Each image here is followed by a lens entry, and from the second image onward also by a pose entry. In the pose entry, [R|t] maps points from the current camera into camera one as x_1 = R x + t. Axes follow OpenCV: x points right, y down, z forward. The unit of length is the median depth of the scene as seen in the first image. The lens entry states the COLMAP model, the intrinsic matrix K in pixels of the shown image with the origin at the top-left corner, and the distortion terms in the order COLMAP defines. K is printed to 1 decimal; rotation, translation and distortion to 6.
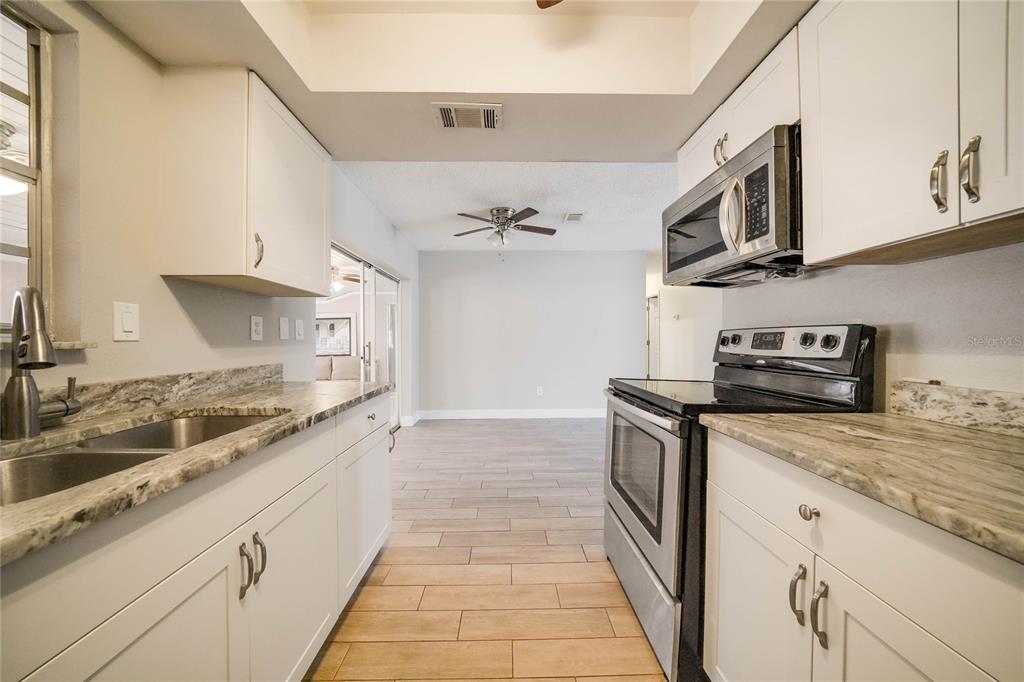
lens RADIAL K [[354.8, 0, 509.5], [0, 354.8, 343.8], [0, 0, 1]] dist [-0.011905, -0.000090]
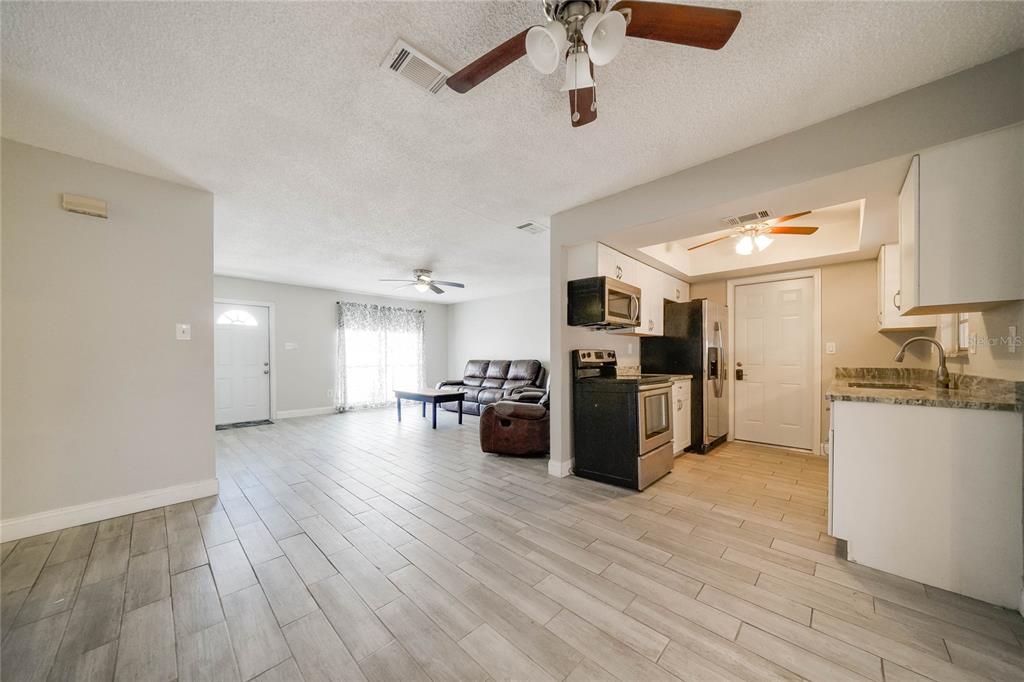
lens RADIAL K [[354.8, 0, 509.0], [0, 354.8, 351.7], [0, 0, 1]] dist [-0.011905, -0.000090]
pose [[-0.704086, 0.008065, 0.710069, -0.372289], [0.011524, 0.999934, 0.000069, -0.027972], [-0.710021, 0.008232, -0.704133, 2.183844]]
